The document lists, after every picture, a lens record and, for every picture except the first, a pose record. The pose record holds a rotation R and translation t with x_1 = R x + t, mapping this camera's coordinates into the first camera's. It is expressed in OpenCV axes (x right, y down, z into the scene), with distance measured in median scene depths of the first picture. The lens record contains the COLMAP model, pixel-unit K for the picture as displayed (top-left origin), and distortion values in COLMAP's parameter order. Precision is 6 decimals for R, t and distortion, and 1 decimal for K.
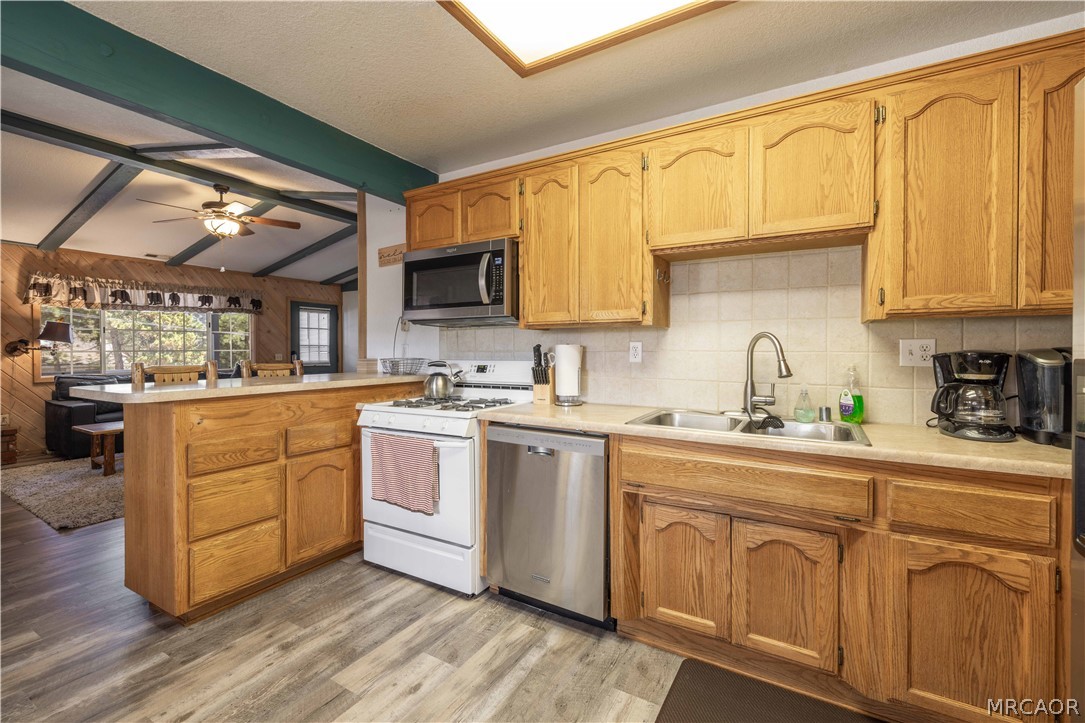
lens RADIAL K [[459.4, 0, 550.7], [0, 459.4, 355.6], [0, 0, 1]] dist [0.000227, 0.000274]
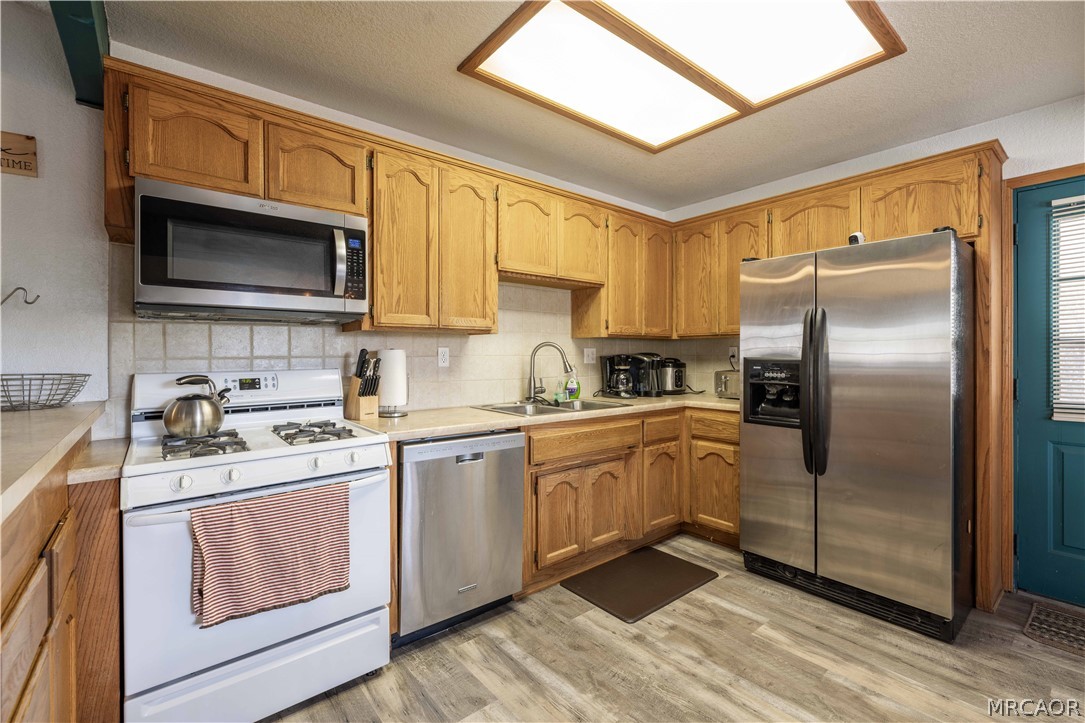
lens RADIAL K [[459.4, 0, 548.8], [0, 459.4, 356.3], [0, 0, 1]] dist [0.000227, 0.000274]
pose [[0.358028, -0.006757, 0.933687, -0.921845], [0.015615, 0.999877, 0.001248, -0.008934], [-0.933580, 0.014133, 0.358089, 0.508567]]
